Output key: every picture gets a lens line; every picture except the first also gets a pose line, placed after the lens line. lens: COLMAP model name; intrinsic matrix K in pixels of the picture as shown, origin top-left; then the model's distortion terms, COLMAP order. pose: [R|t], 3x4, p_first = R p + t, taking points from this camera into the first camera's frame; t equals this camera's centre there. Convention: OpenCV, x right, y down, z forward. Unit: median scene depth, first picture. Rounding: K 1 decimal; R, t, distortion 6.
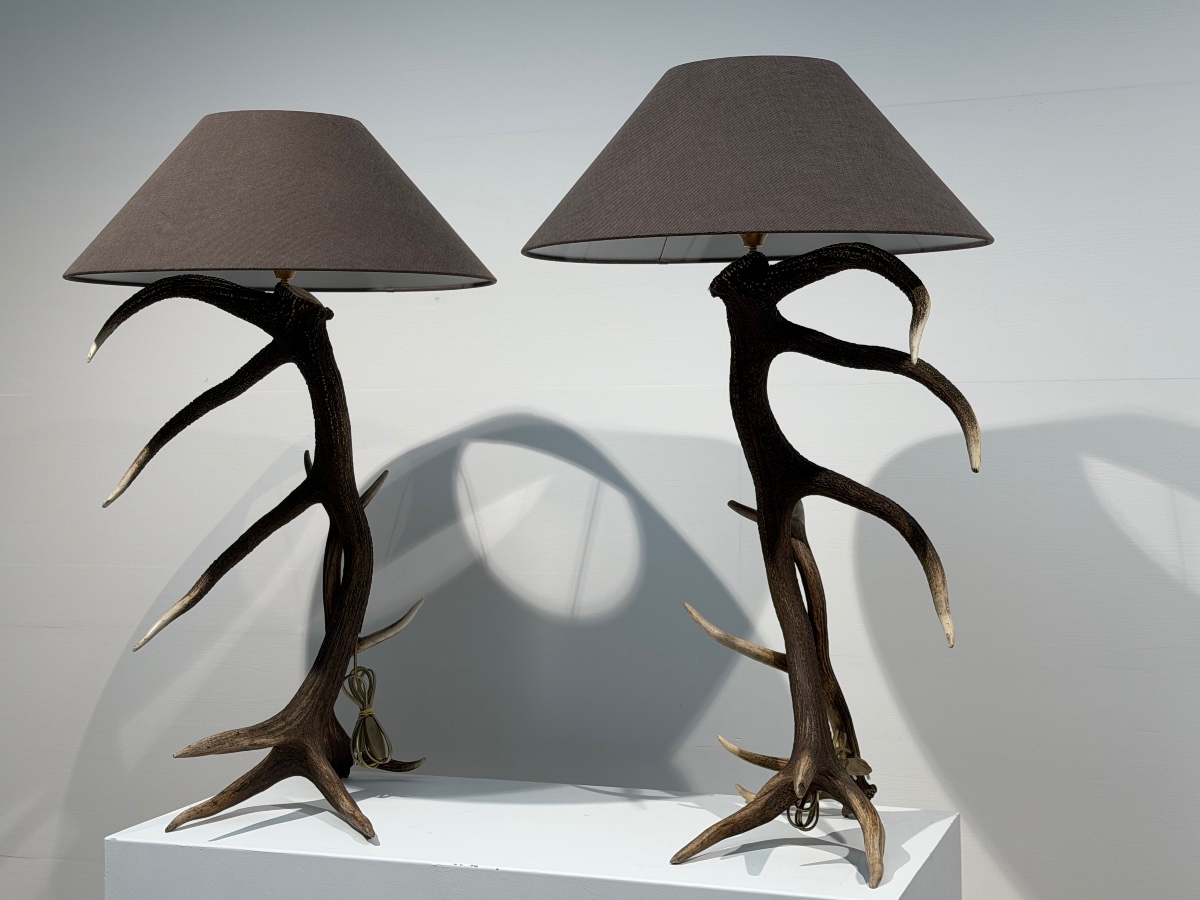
lens RADIAL K [[1764.4, 0, 593.5], [0, 1764.4, 459.4], [0, 0, 1]] dist [0.139256, 0.000000]
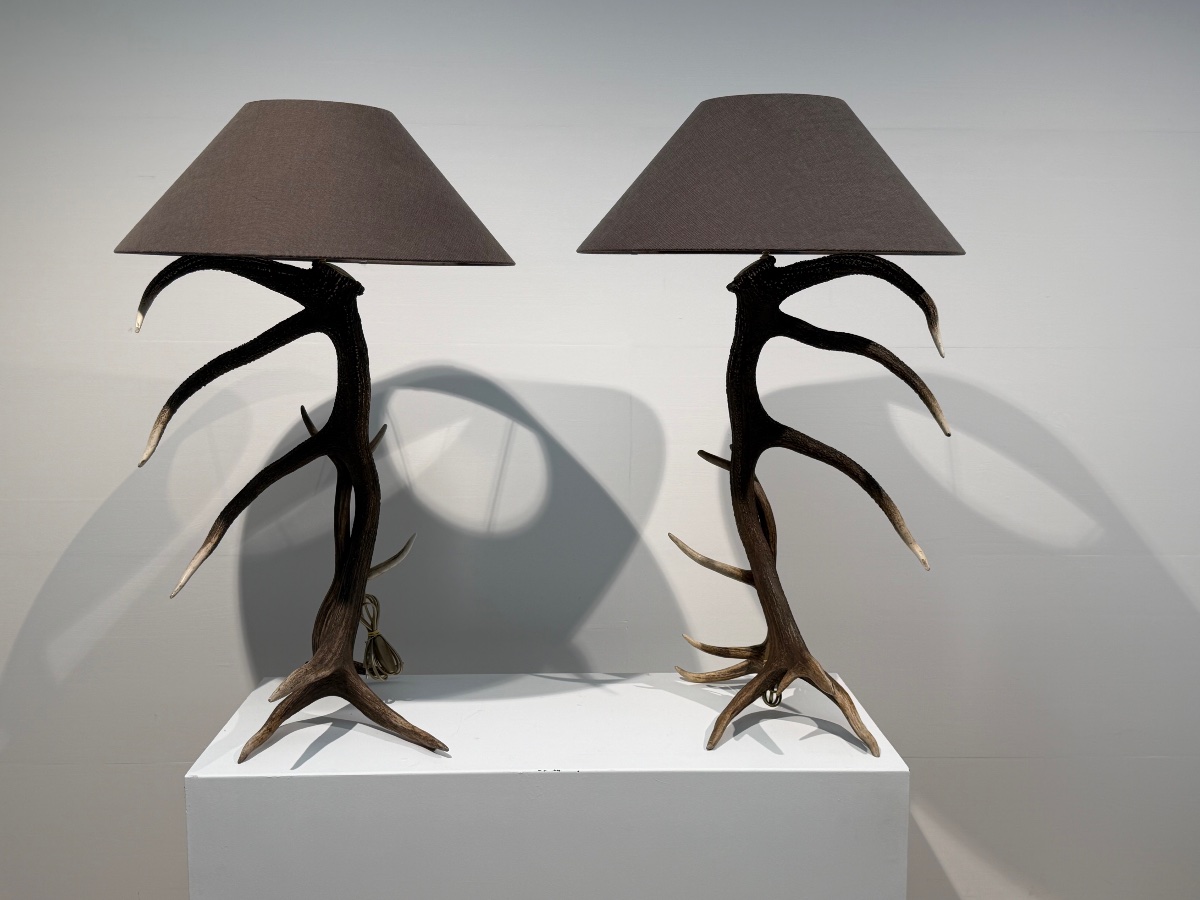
lens RADIAL K [[1242.8, 0, 598.5], [0, 1242.8, 459.7], [0, 0, 1]] dist [0.131867, 0.000000]
pose [[0.926526, -0.030558, 0.374988, -0.314526], [-0.006051, 0.995357, 0.096063, -0.053341], [-0.376183, -0.091273, 0.922039, 0.210607]]
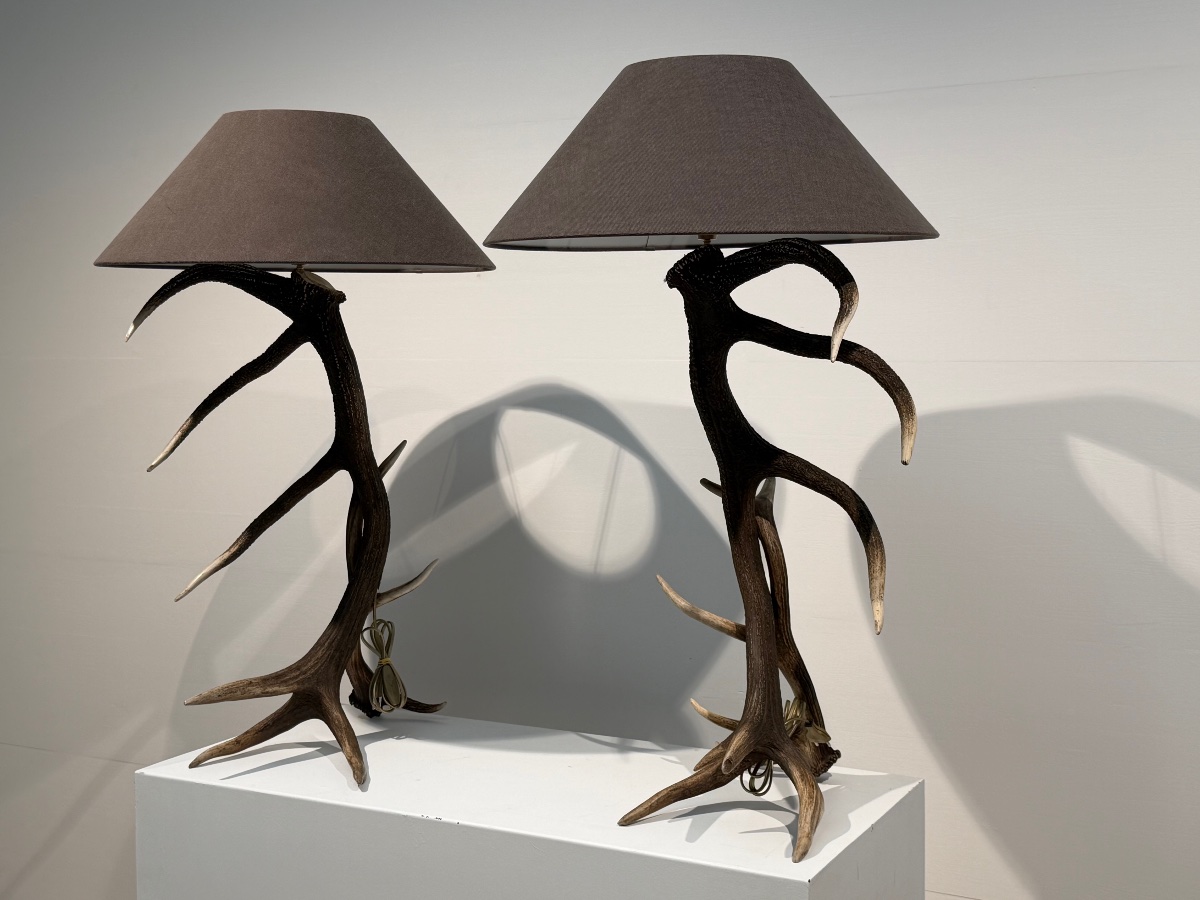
lens RADIAL K [[1547.4, 0, 600.0], [0, 1547.4, 456.0], [0, 0, 1]] dist [0.134738, 0.000000]
pose [[0.991395, 0.015438, -0.129993, 0.134474], [-0.009118, 0.998753, 0.049078, -0.034335], [0.130588, -0.047471, 0.990300, 0.077656]]
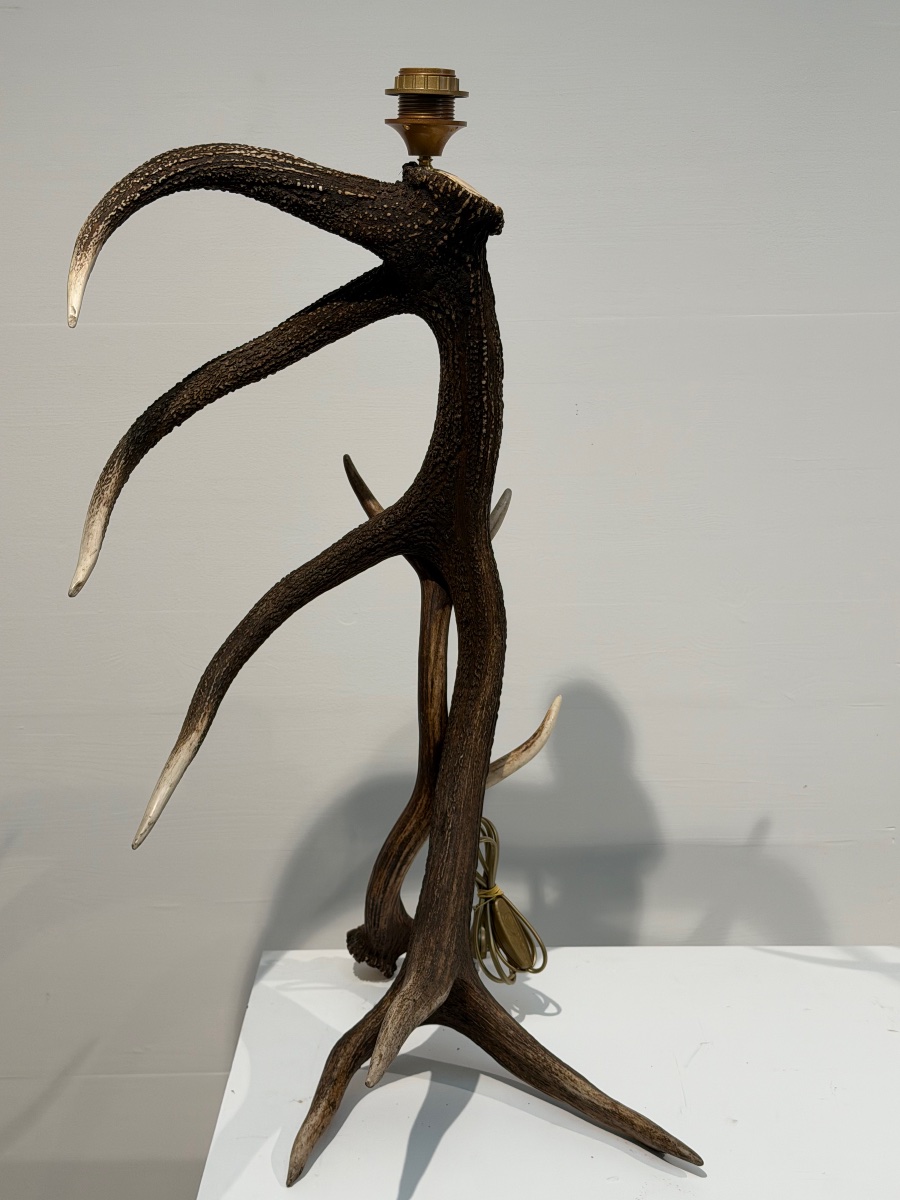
lens RADIAL K [[1764.4, 0, 426.7], [0, 1764.4, 600.8], [0, 0, 1]] dist [0.139256, 0.000000]
pose [[0.940551, -0.072926, 0.331732, -0.363231], [0.012871, 0.983629, 0.179743, -0.067508], [-0.339410, -0.164787, 0.926092, 0.493166]]
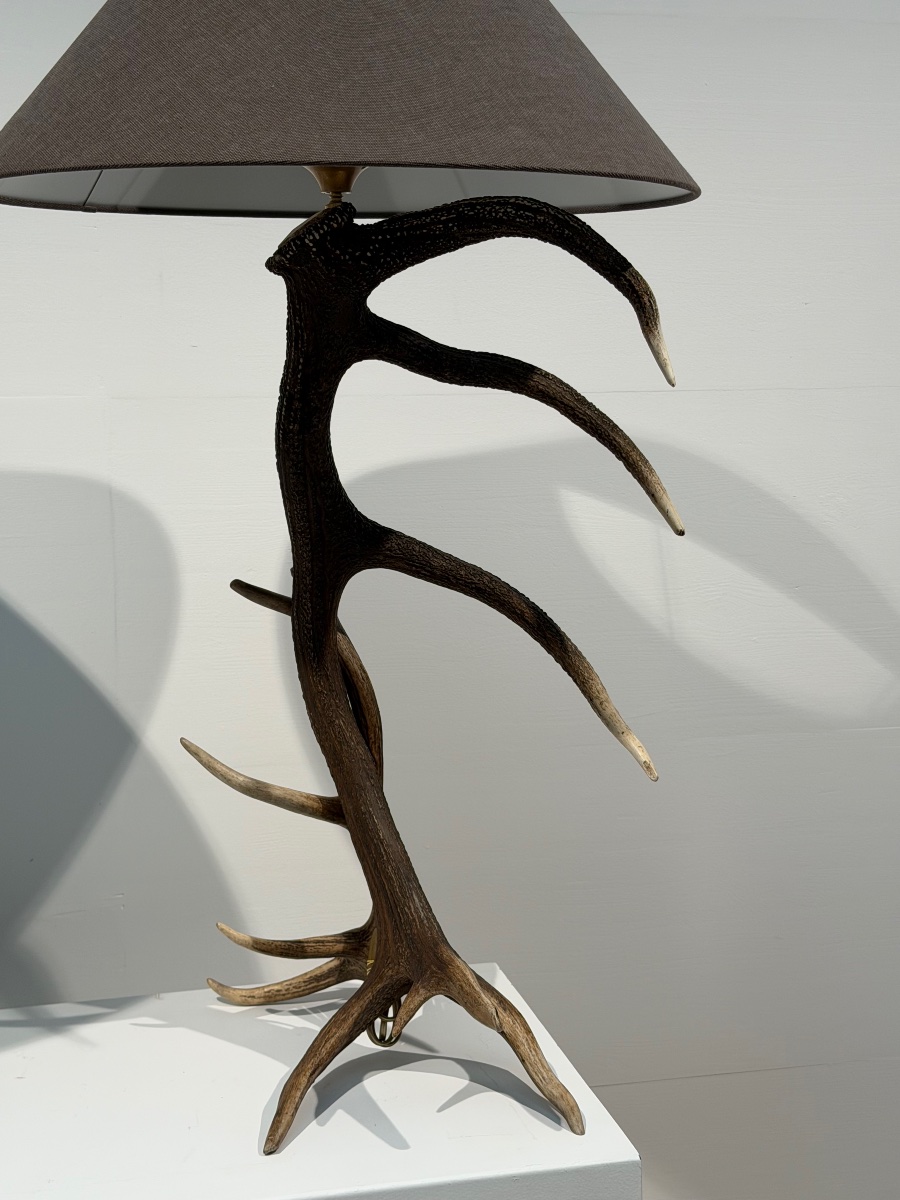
lens RADIAL K [[1764.4, 0, 456.0], [0, 1764.4, 615.4], [0, 0, 1]] dist [0.139256, 0.000000]
pose [[0.839229, -0.073673, 0.538764, -0.210983], [0.019440, 0.994211, 0.105671, -0.032165], [-0.543430, -0.078209, 0.835803, 0.385793]]
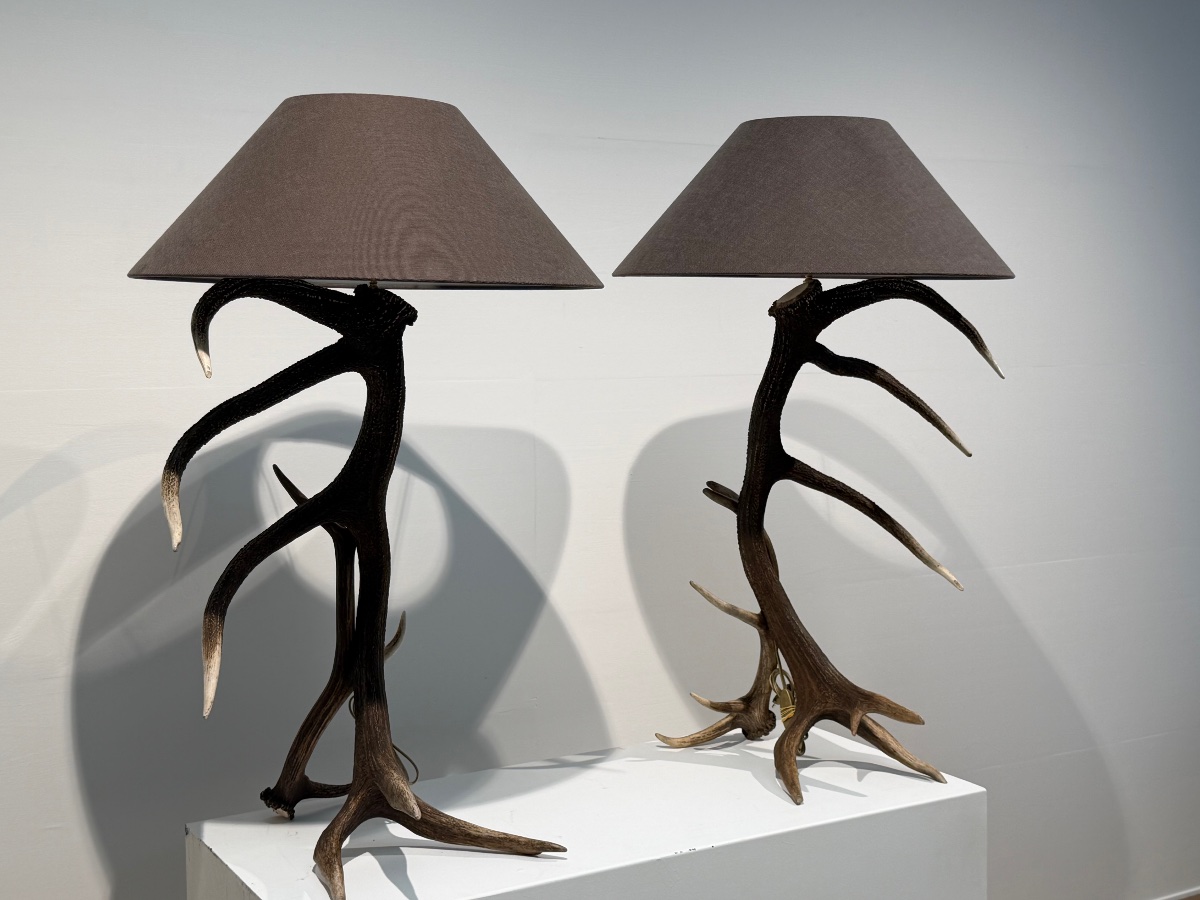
lens RADIAL K [[1547.4, 0, 609.3], [0, 1547.4, 458.6], [0, 0, 1]] dist [0.134738, 0.000000]
pose [[0.632188, -0.059030, 0.772563, -0.727958], [0.021854, 0.998055, 0.058376, -0.055474], [-0.774507, -0.020021, 0.632249, 0.404888]]
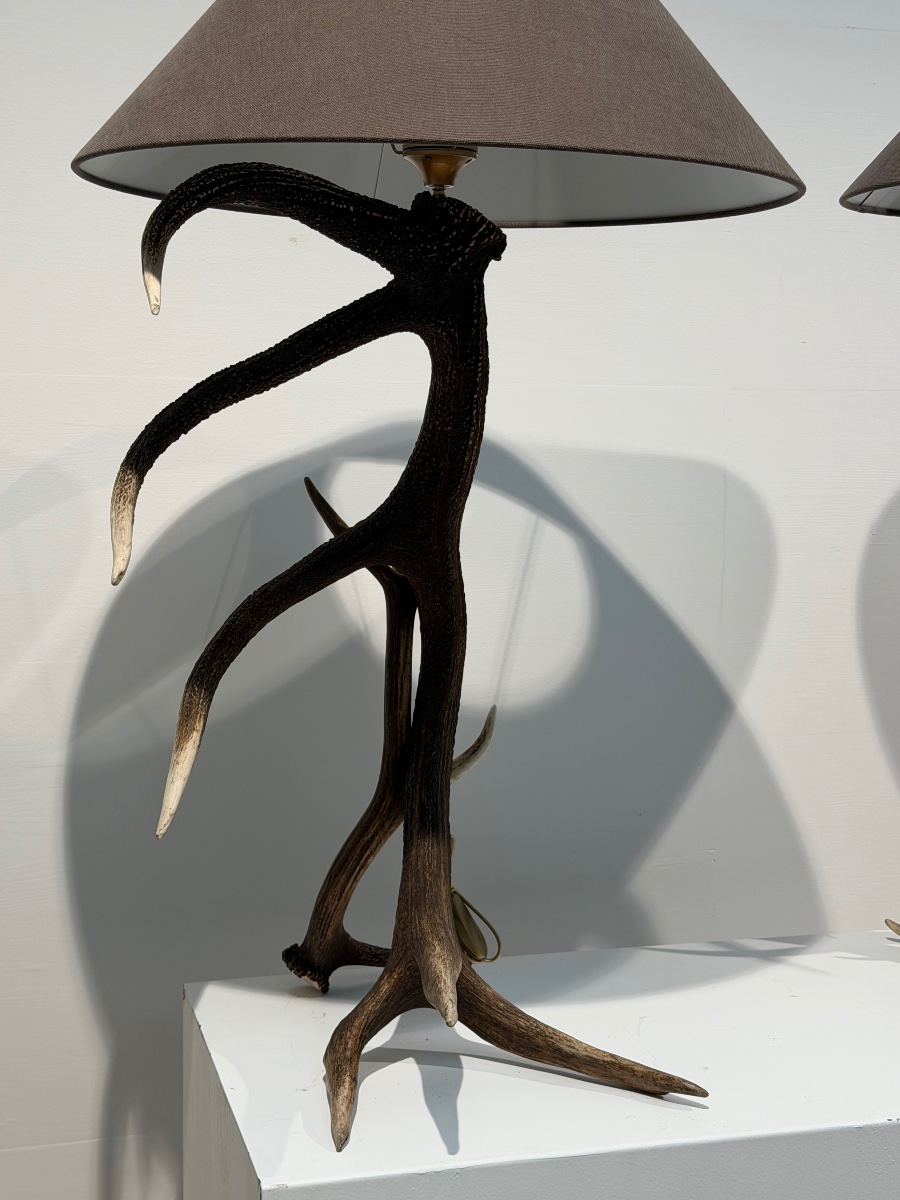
lens RADIAL K [[1764.4, 0, 450.7], [0, 1764.4, 605.0], [0, 0, 1]] dist [0.139256, 0.000000]
pose [[0.807887, -0.043186, 0.587753, -0.529031], [-0.003696, 0.996921, 0.078332, -0.010059], [-0.589326, -0.065456, 0.805239, 0.521258]]
